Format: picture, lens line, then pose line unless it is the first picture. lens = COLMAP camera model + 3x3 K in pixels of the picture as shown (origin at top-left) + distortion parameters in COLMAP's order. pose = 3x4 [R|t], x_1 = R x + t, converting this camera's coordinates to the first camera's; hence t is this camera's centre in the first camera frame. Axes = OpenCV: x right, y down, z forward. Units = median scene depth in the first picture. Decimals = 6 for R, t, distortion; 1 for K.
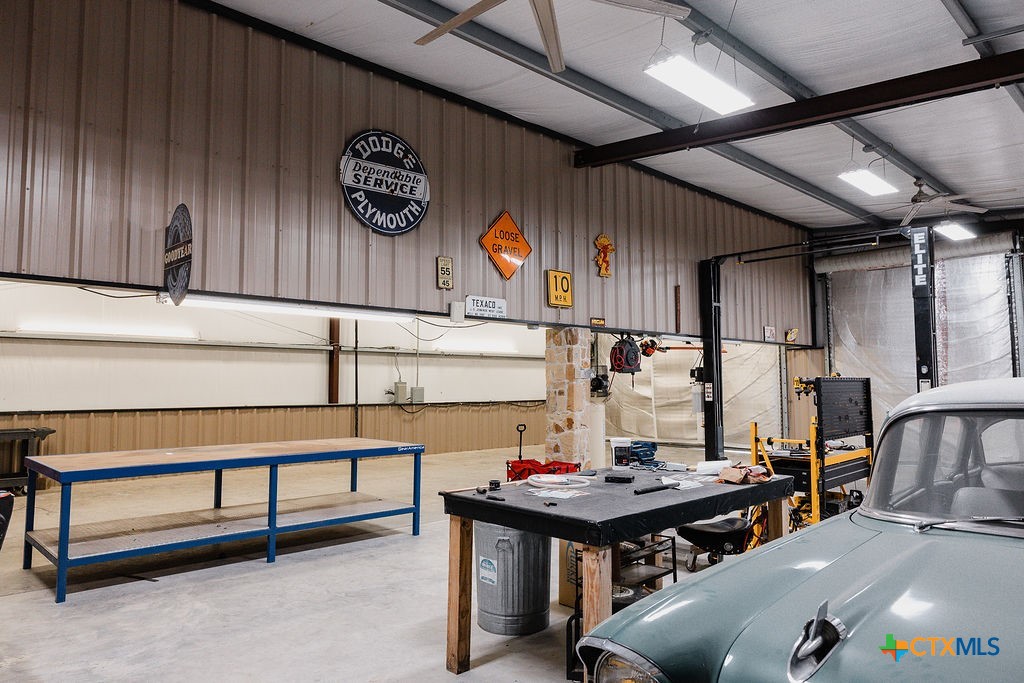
lens RADIAL K [[692.8, 0, 511.8], [0, 692.8, 339.8], [0, 0, 1]] dist [0.002218, -0.000490]
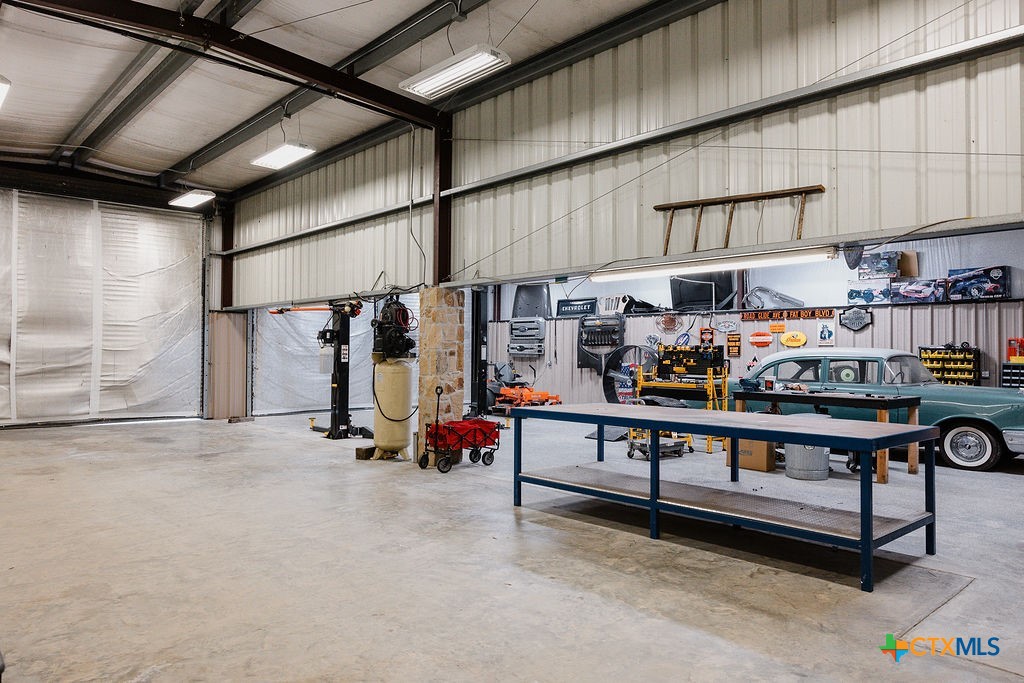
lens RADIAL K [[692.8, 0, 511.9], [0, 692.8, 341.2], [0, 0, 1]] dist [0.002218, -0.000490]
pose [[0.039382, 0.021094, 0.999002, -0.735420], [-0.072674, 0.997190, -0.018190, 0.055932], [-0.996578, -0.071885, 0.040804, 0.690449]]
